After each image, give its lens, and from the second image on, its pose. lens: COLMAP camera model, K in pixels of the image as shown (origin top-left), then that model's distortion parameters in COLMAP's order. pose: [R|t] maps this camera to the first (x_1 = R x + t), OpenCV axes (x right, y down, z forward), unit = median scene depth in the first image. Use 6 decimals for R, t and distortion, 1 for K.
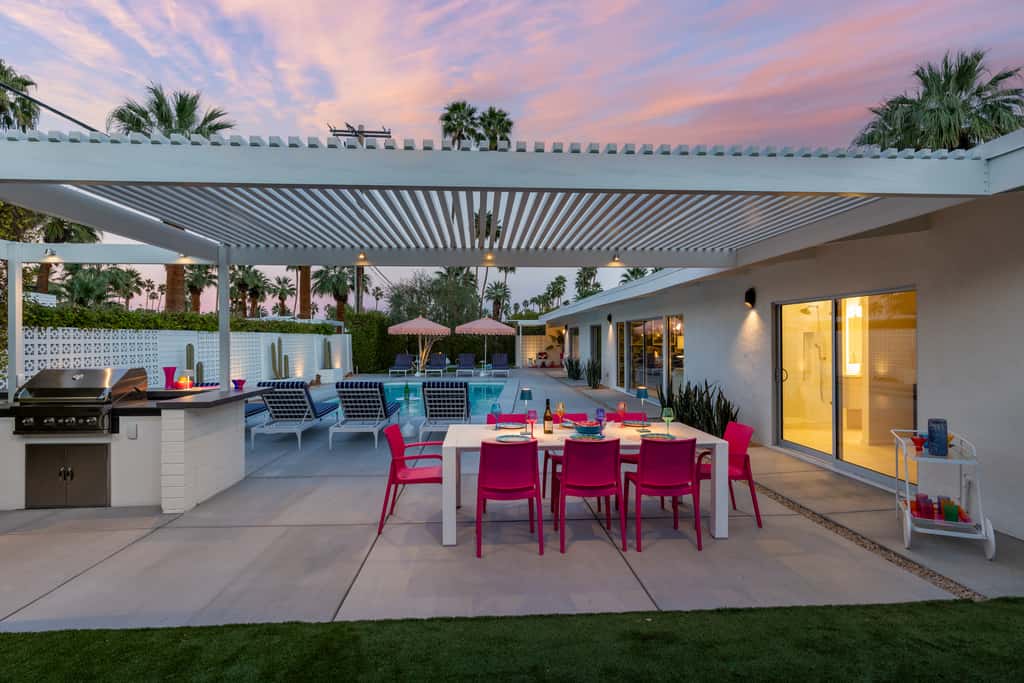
lens RADIAL K [[527.8, 0, 512.0], [0, 527.8, 341.5], [0, 0, 1]] dist [0.000178, 0.000037]
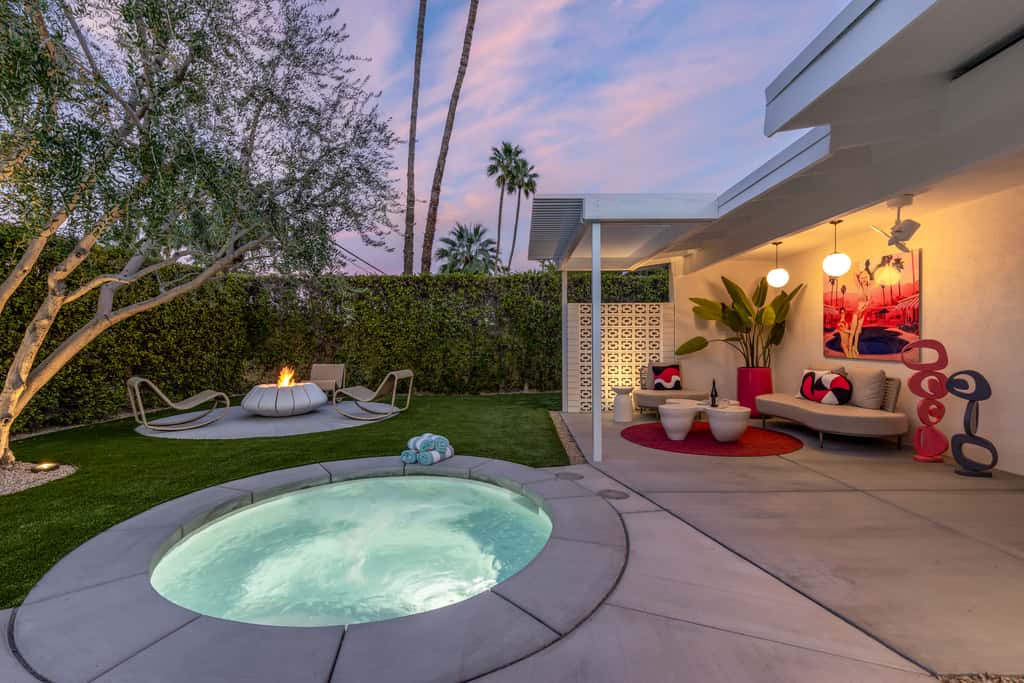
lens RADIAL K [[460.4, 0, 512.0], [0, 460.4, 341.5], [0, 0, 1]] dist [0.002542, 0.000874]
pose [[0.997168, 0.002627, -0.075154, -0.003978], [-0.002555, 0.999996, 0.001058, 0.010766], [0.075156, -0.000863, 0.997171, 0.834276]]
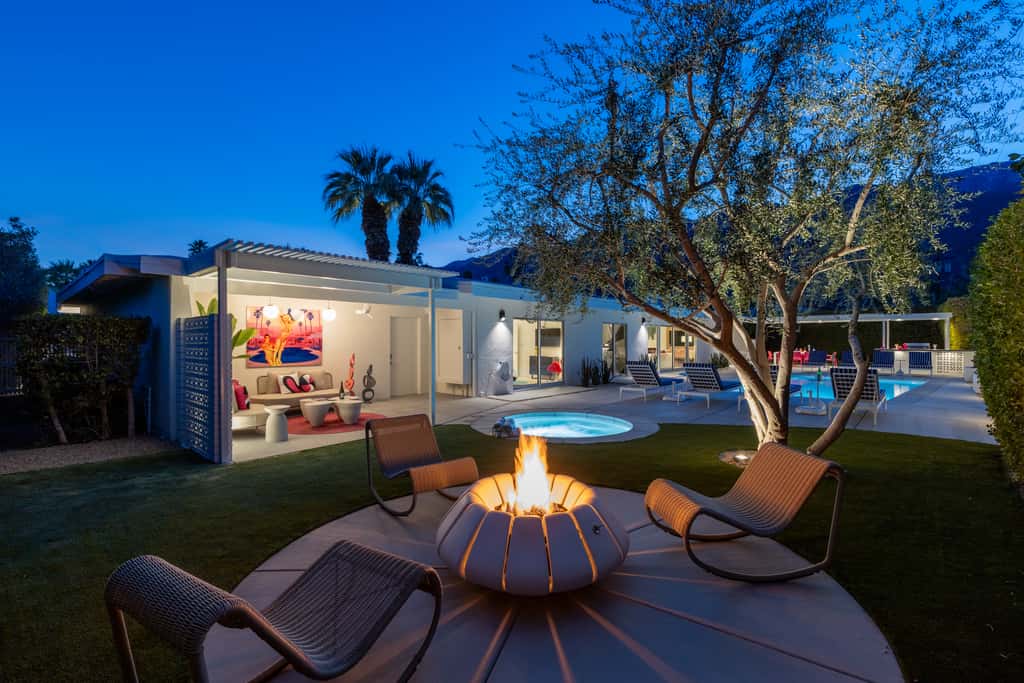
lens RADIAL K [[460.4, 0, 512.0], [0, 460.4, 341.5], [0, 0, 1]] dist [0.002542, 0.000874]
pose [[-0.690545, 0.005787, 0.723266, -0.226089], [0.009458, 0.999955, 0.001030, 0.001458], [-0.723228, 0.007552, -0.690569, 1.156113]]
